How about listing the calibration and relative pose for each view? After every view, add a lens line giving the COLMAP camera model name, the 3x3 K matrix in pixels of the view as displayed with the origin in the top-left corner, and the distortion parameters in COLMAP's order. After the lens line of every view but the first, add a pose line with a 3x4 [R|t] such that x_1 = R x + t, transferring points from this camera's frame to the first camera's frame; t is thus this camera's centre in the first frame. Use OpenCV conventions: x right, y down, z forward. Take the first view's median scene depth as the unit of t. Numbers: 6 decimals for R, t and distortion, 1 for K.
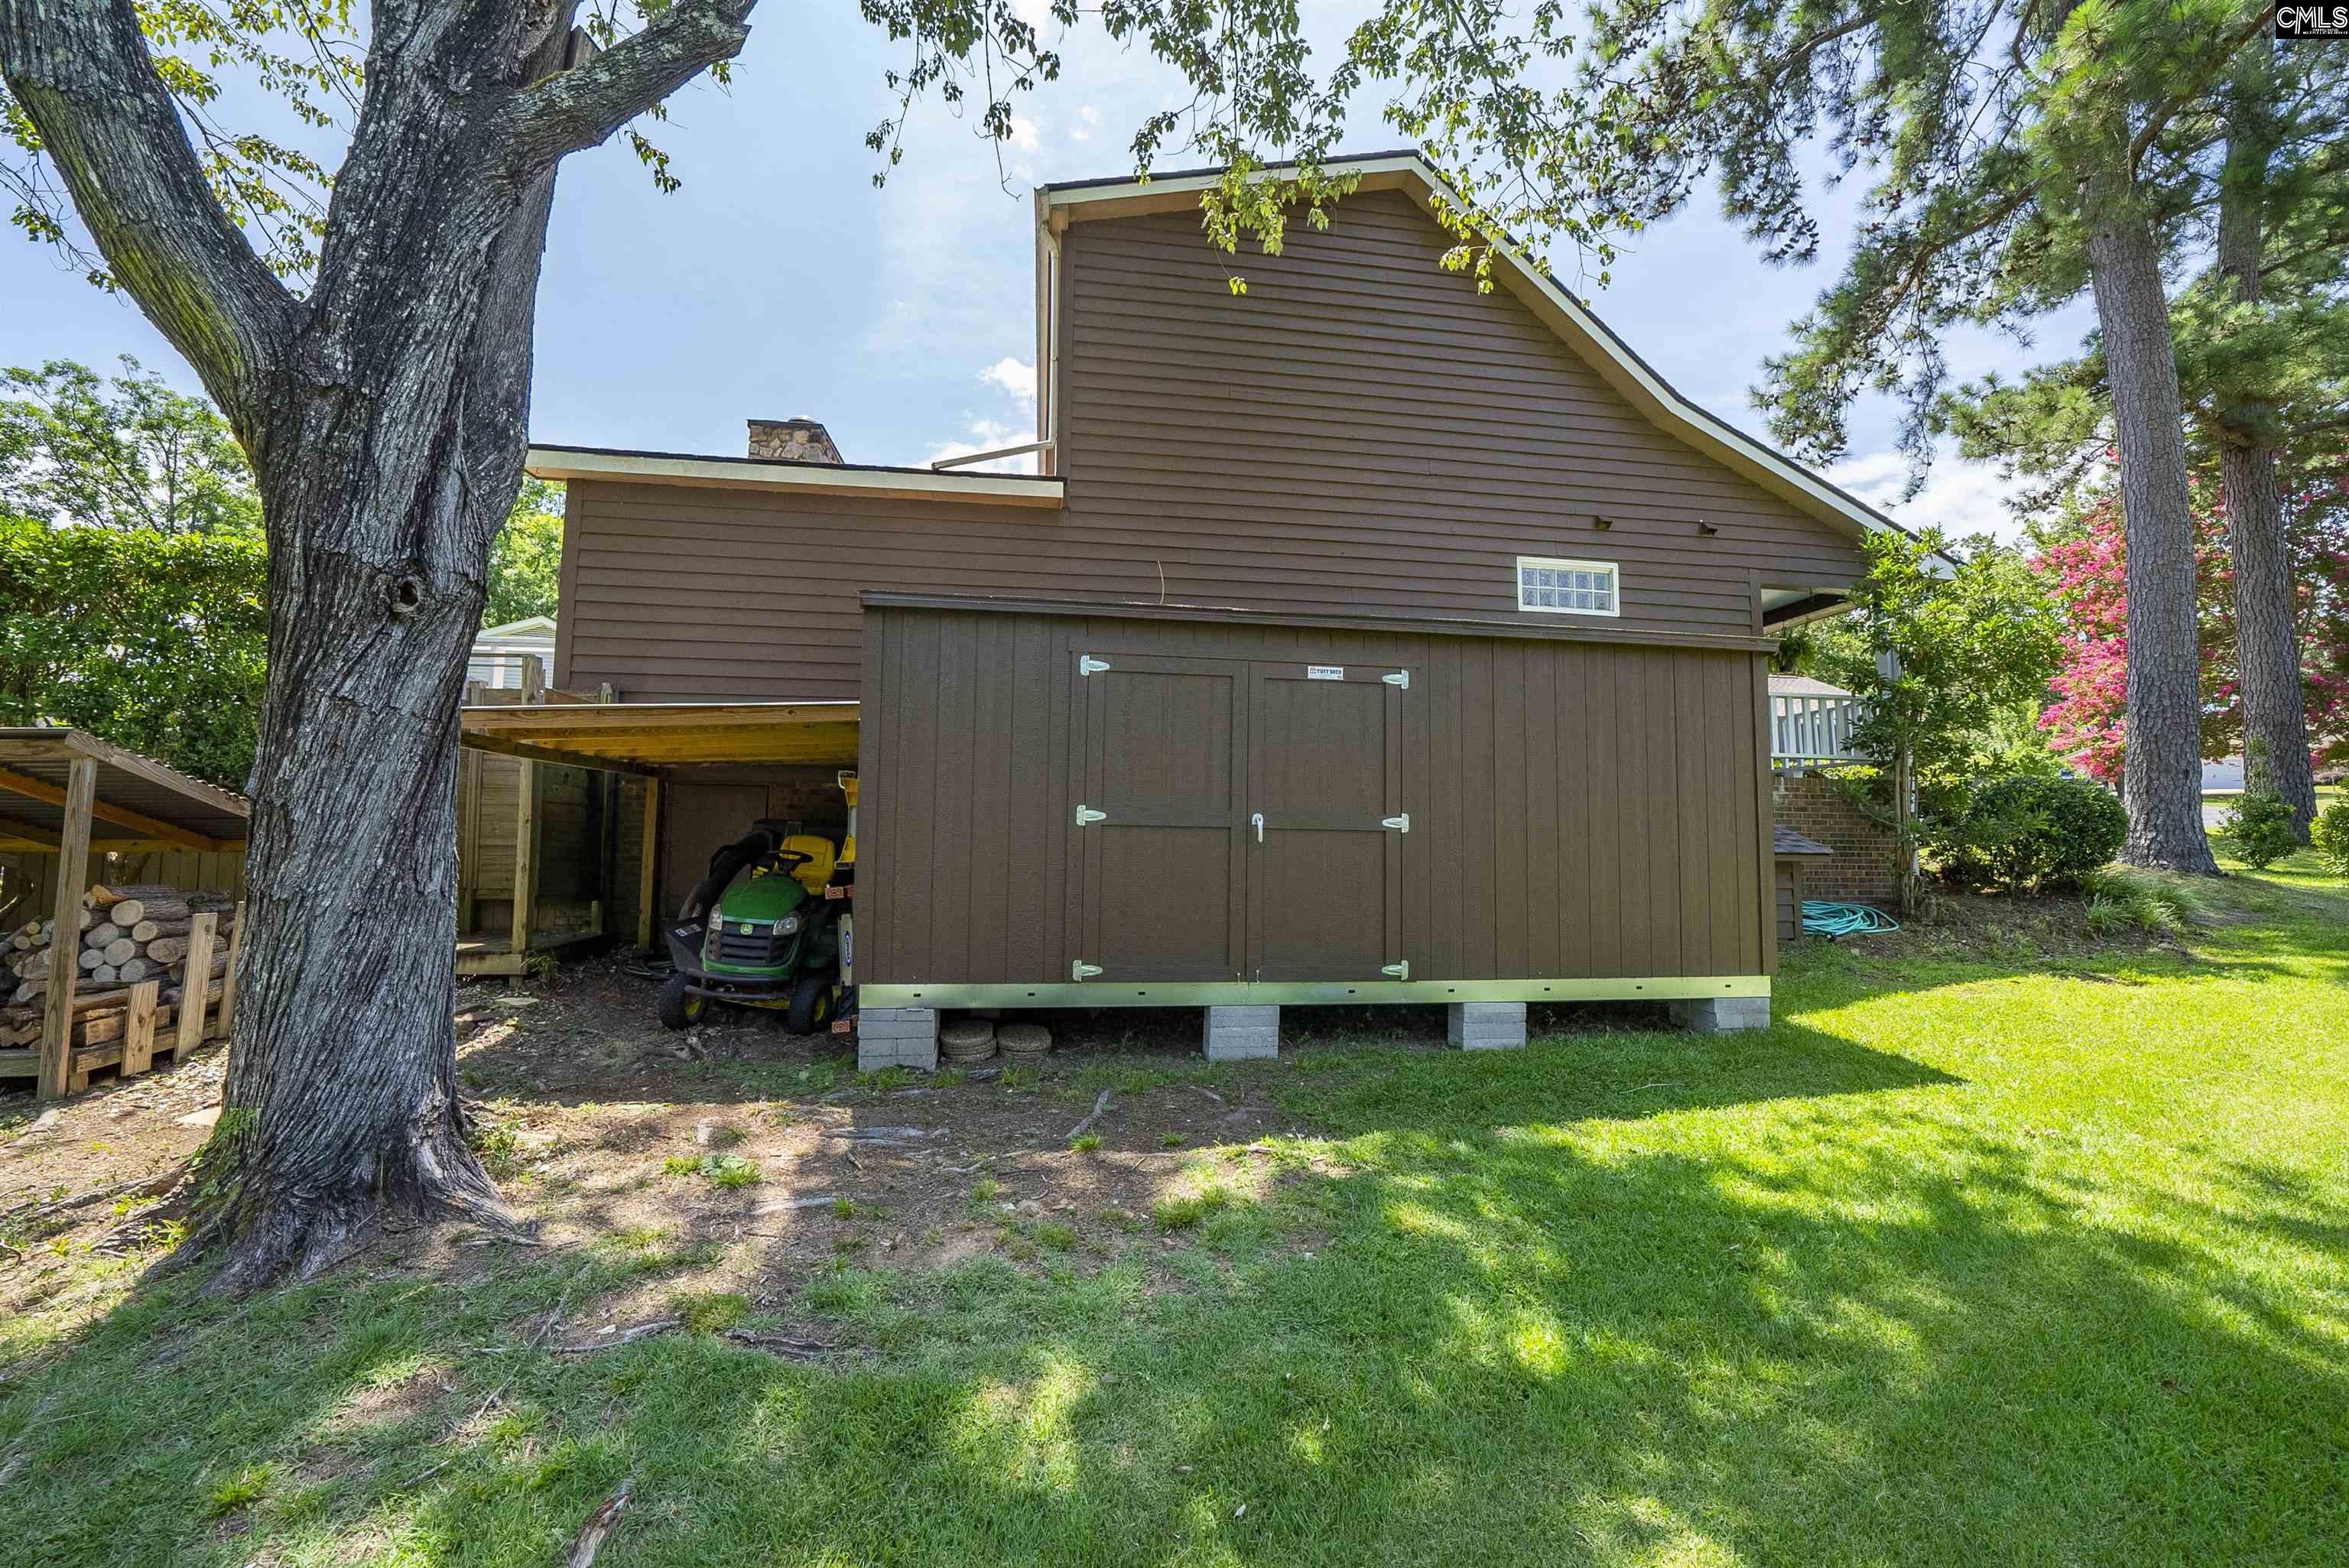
lens RADIAL K [[861.3, 0, 1174.5], [0, 861.3, 784.0], [0, 0, 1]] dist [-0.030119, -0.000026]
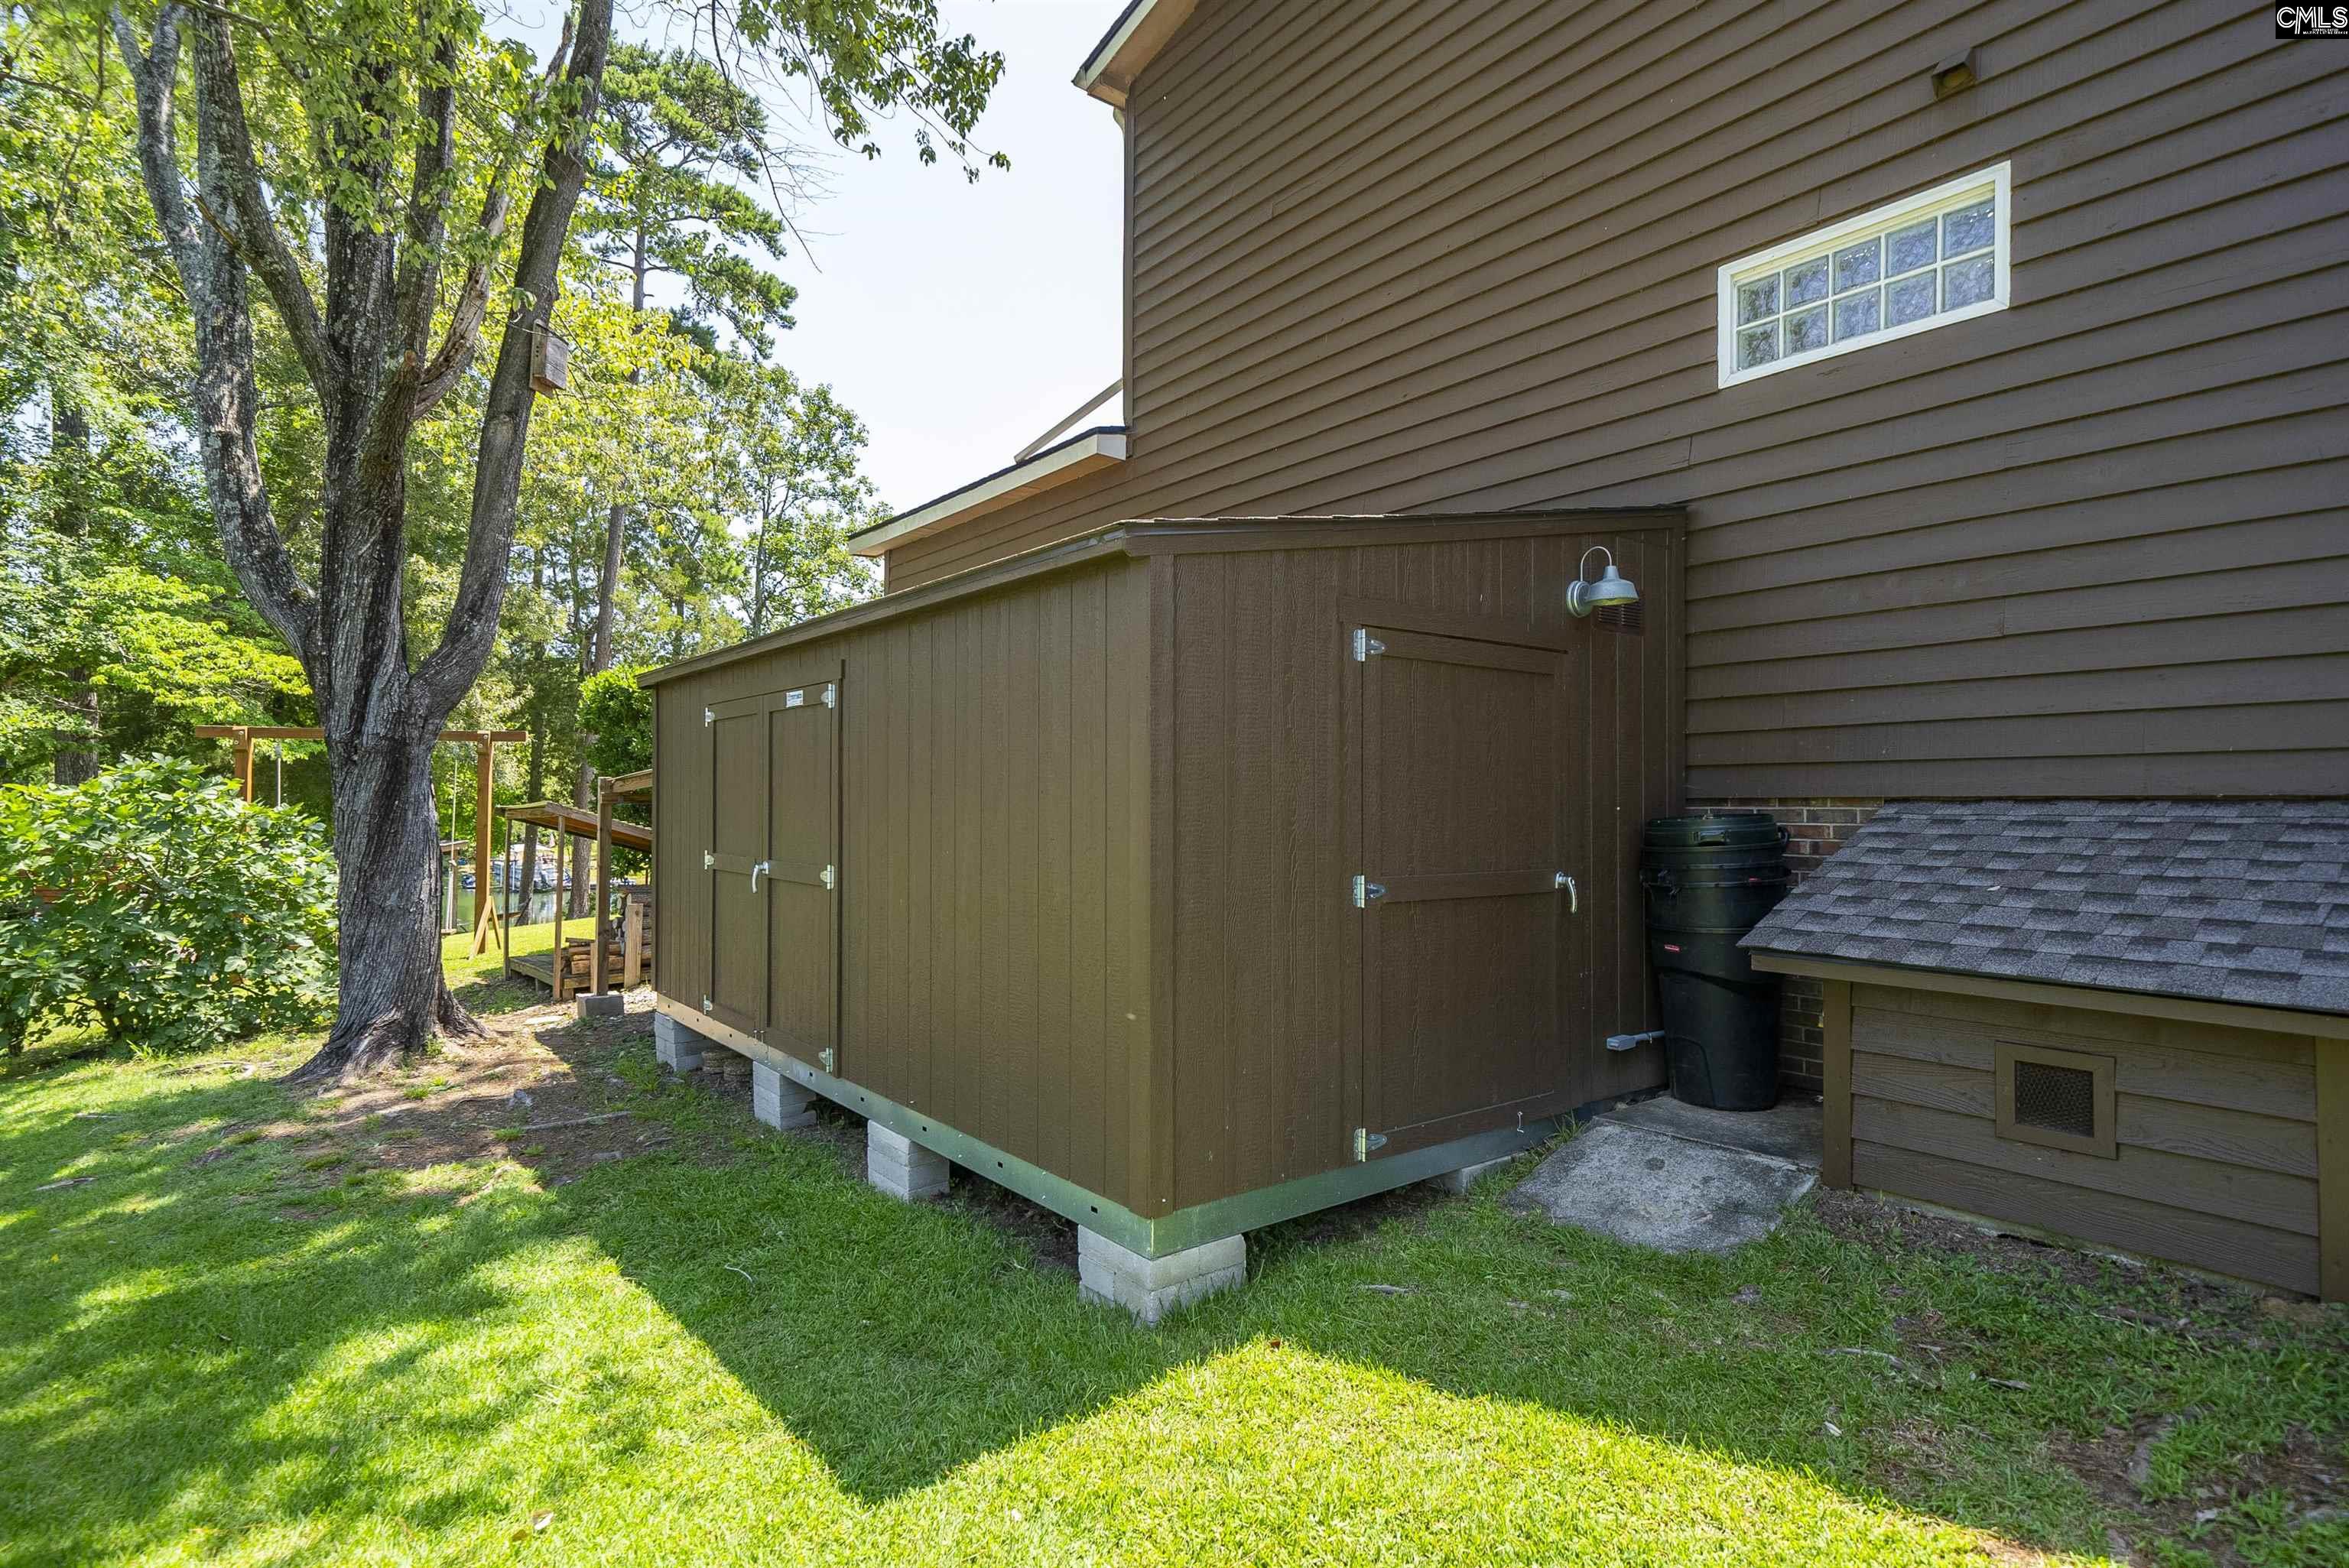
lens RADIAL K [[1189.4, 0, 1174.5], [0, 1189.4, 784.0], [0, 0, 1]] dist [-0.001479, -0.000612]
pose [[0.499629, -0.025931, -0.865851, 1.637739], [0.065535, 0.997819, 0.007934, -0.034133], [0.863757, -0.060708, 0.500239, 0.864444]]
